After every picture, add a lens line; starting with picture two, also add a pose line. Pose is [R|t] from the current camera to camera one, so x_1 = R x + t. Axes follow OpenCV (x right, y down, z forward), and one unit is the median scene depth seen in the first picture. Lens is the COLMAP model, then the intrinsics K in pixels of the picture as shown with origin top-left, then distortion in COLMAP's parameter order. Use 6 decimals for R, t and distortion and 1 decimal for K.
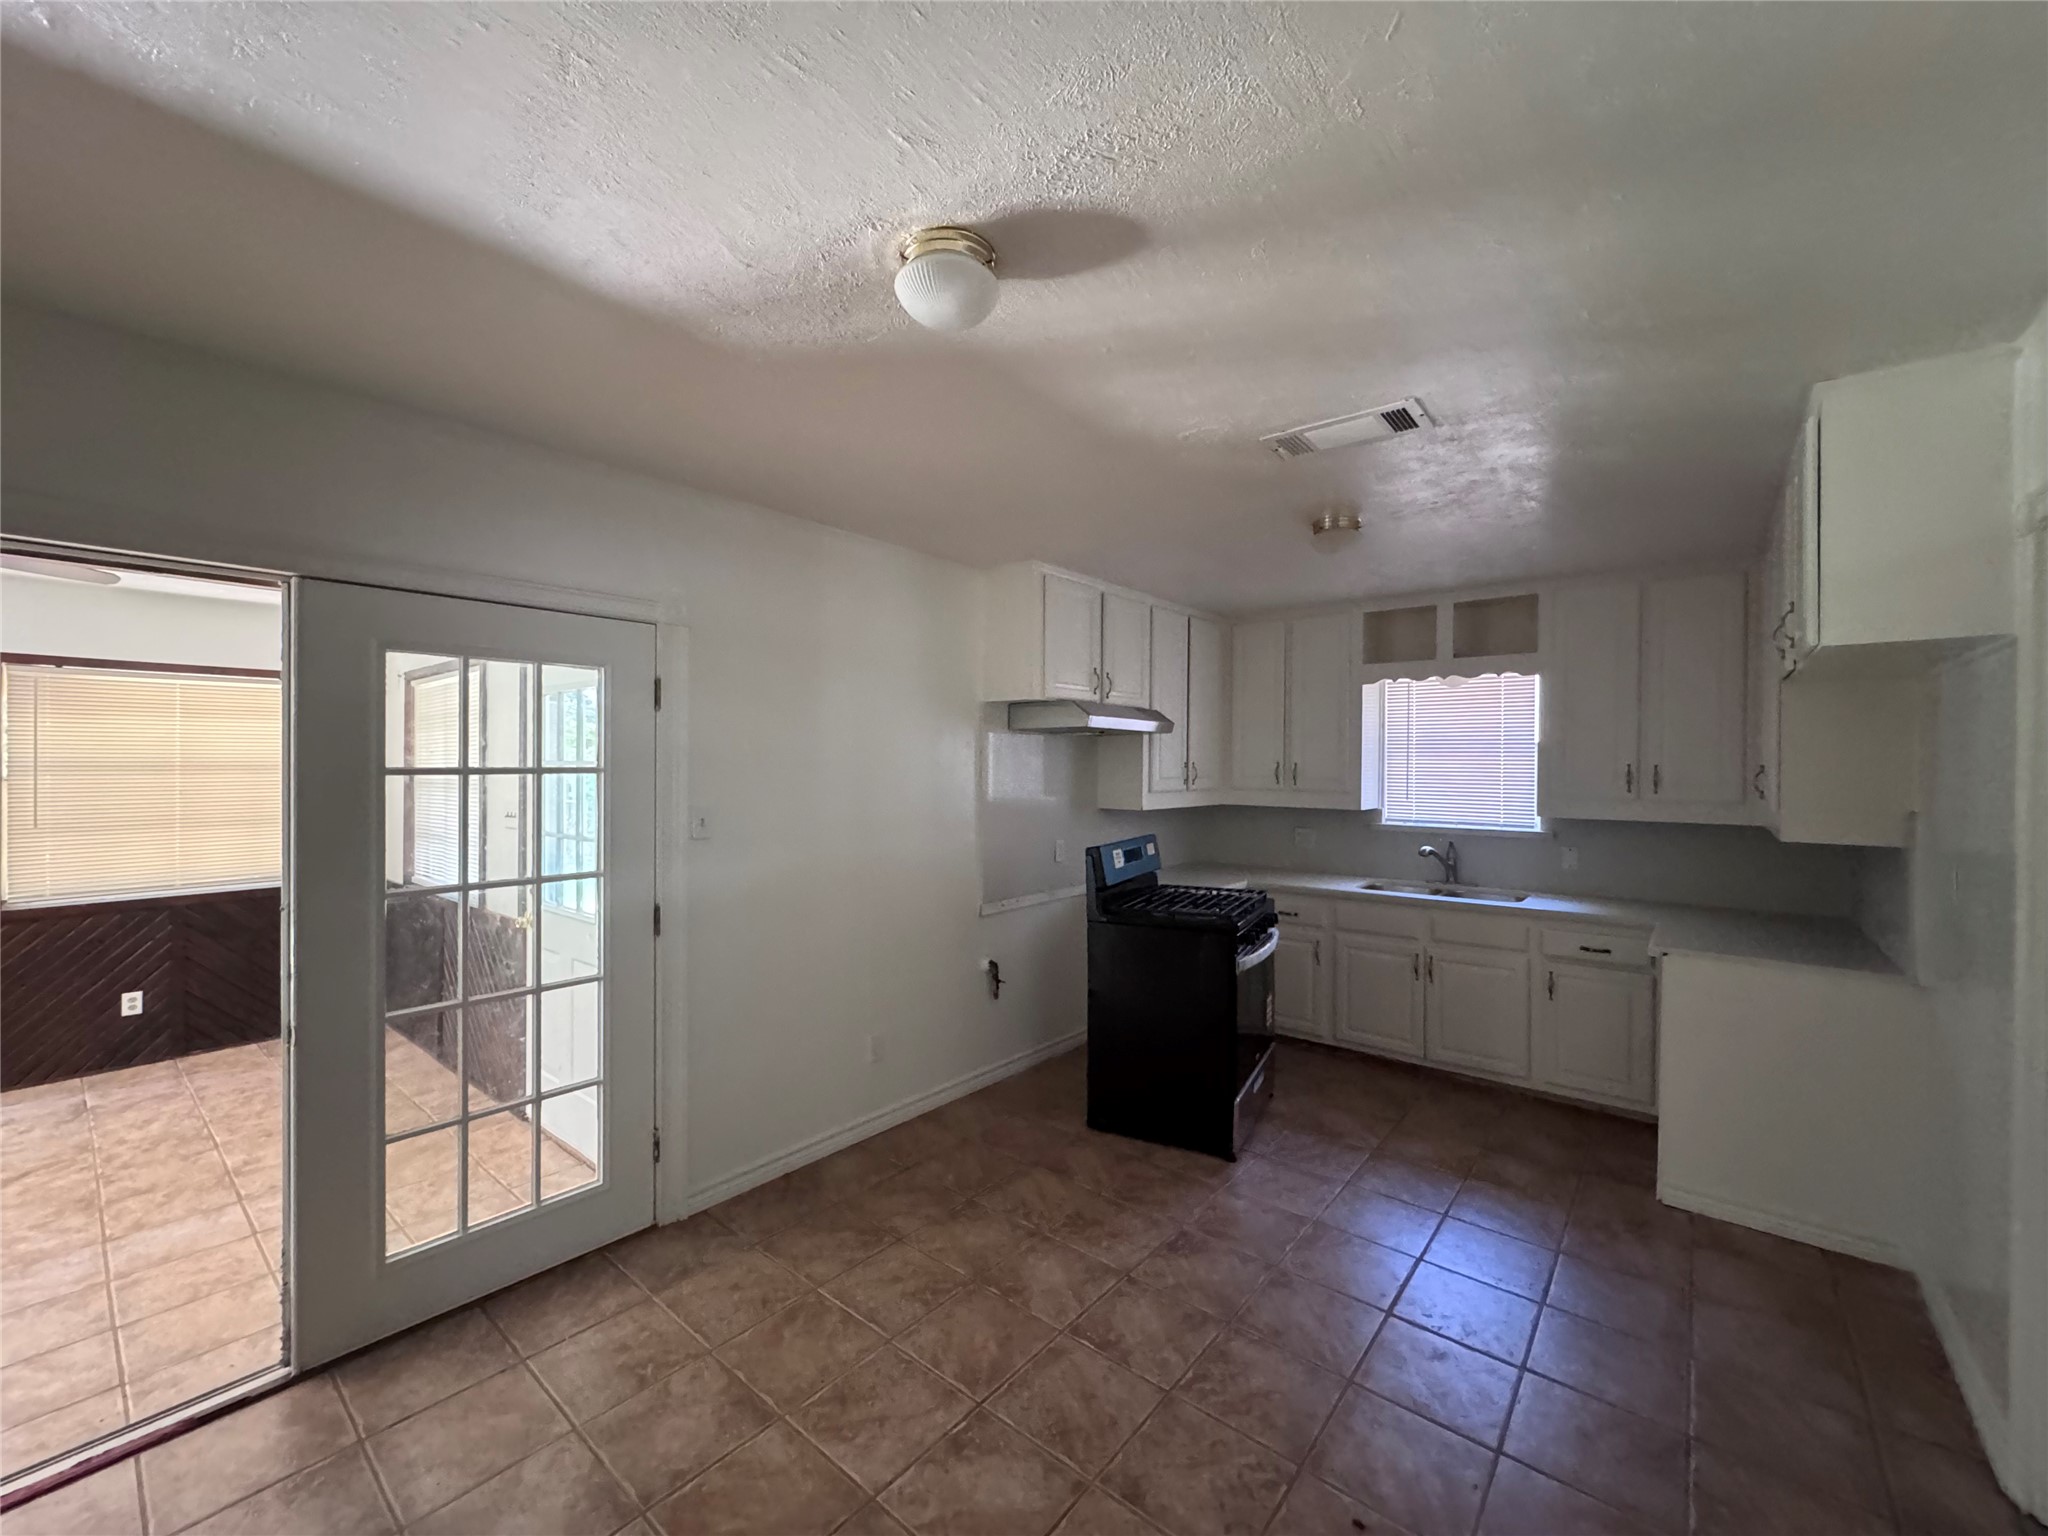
lens RADIAL K [[819.8, 0, 1012.7], [0, 819.8, 770.7], [0, 0, 1]] dist [0.000639, 0.000243]
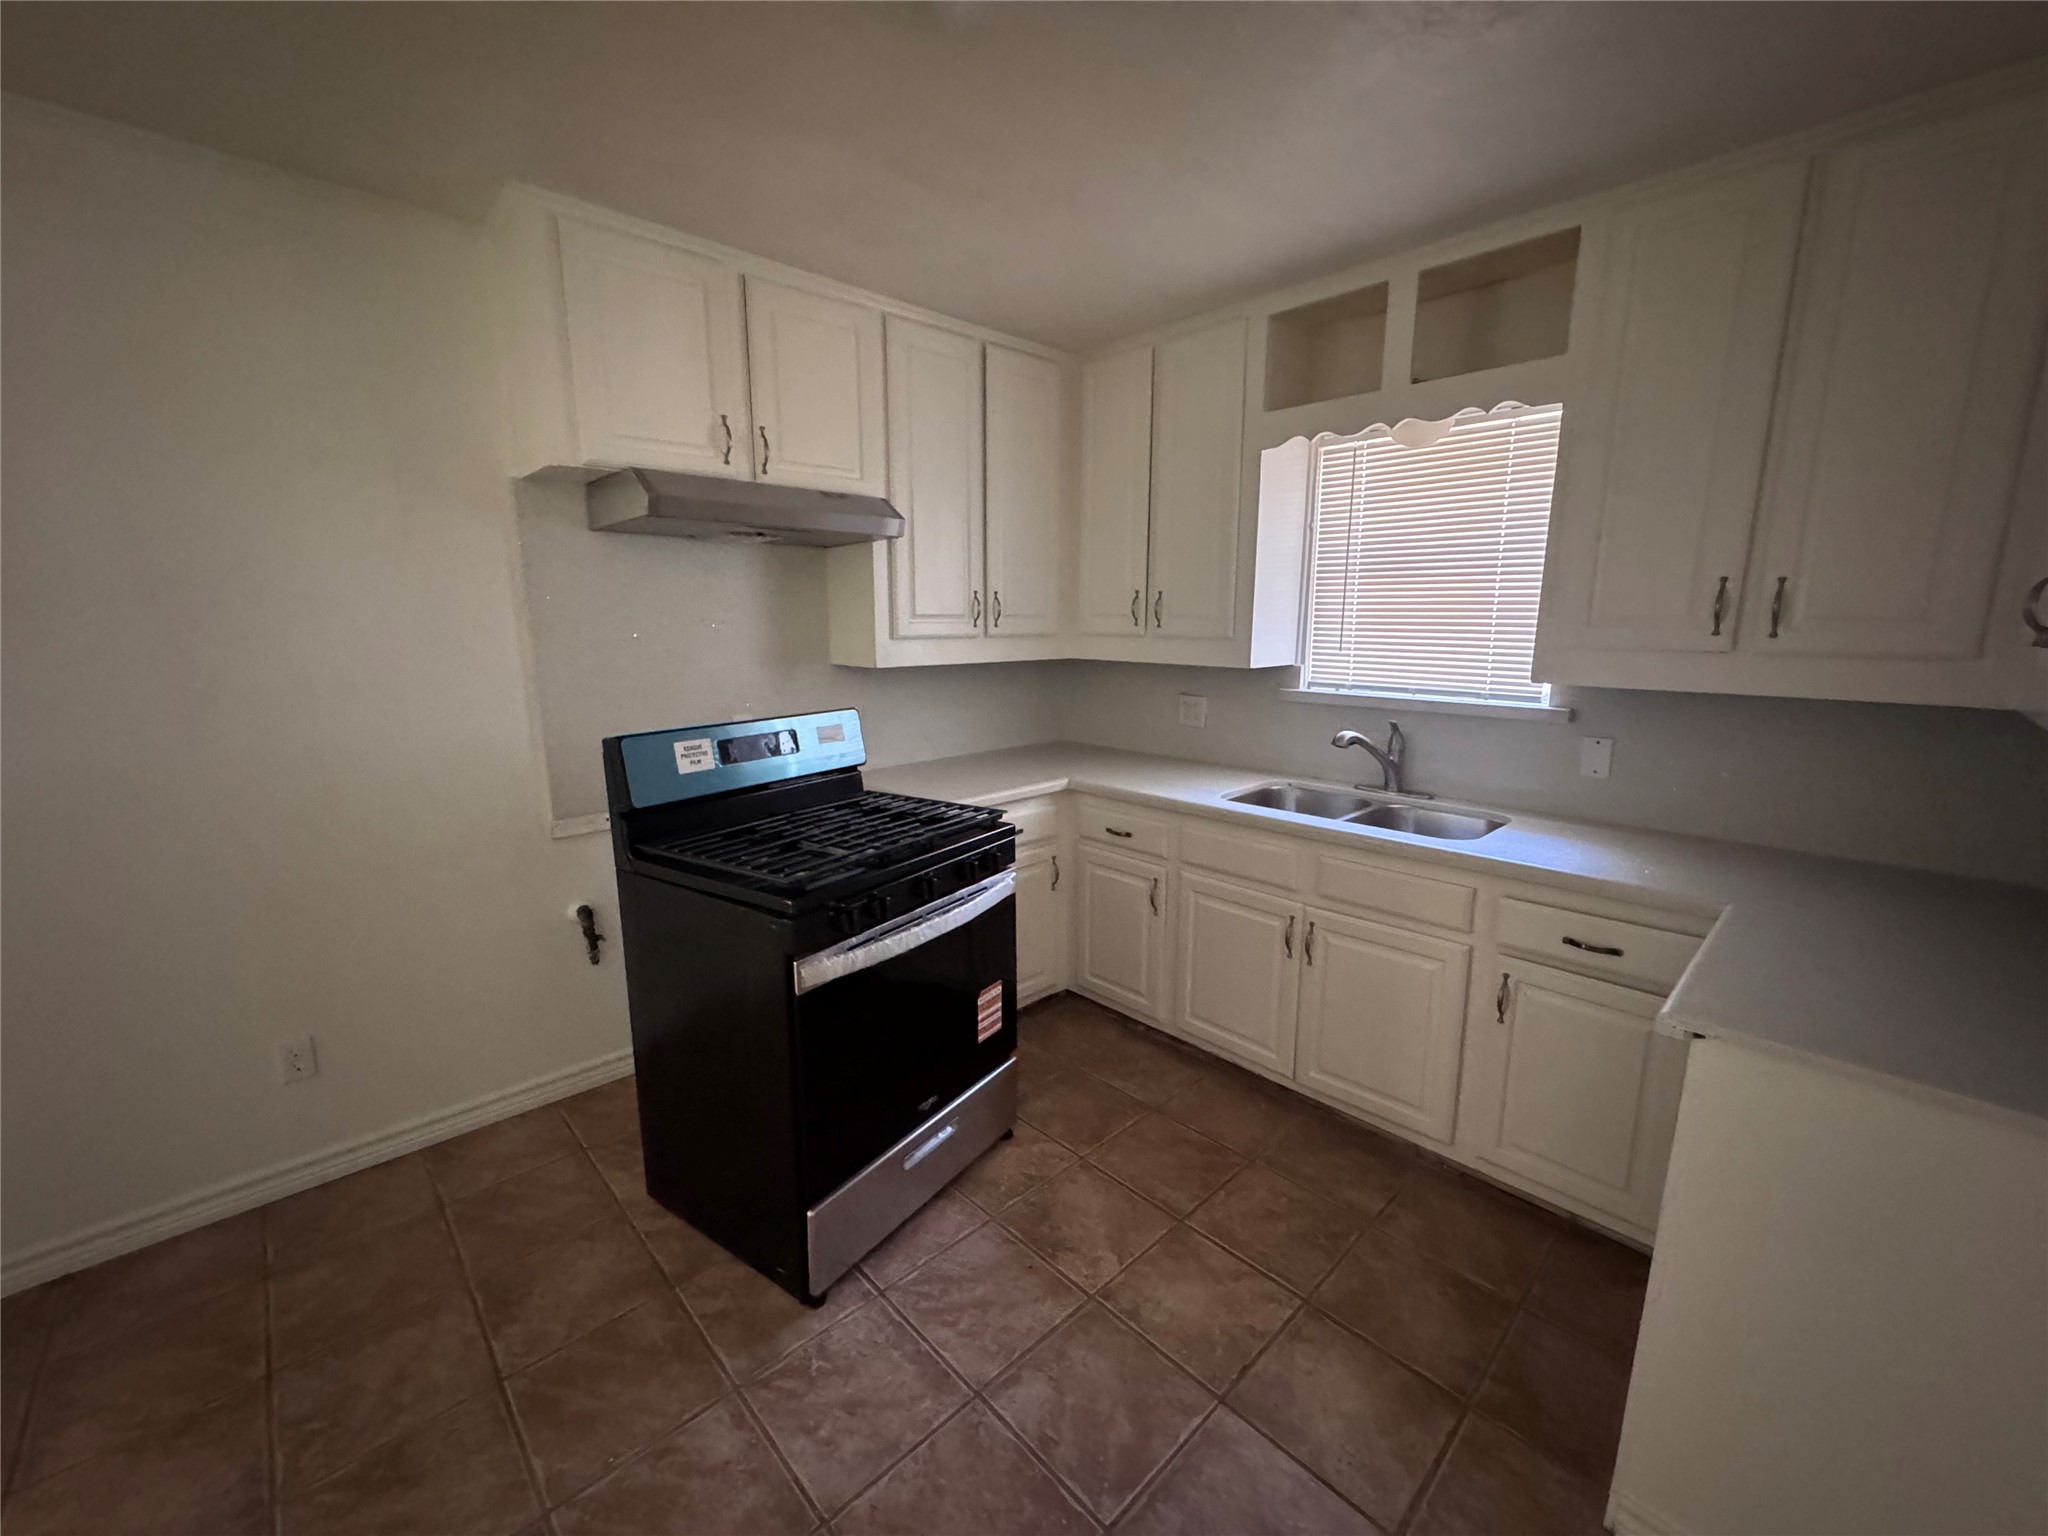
lens RADIAL K [[818.6, 0, 1016.7], [0, 818.6, 763.7], [0, 0, 1]] dist [0.000968, 0.000239]
pose [[0.992892, 0.016599, -0.117858, 0.356224], [0.003836, 0.985251, 0.171075, 0.014722], [0.118959, -0.170311, 0.978183, 0.411351]]
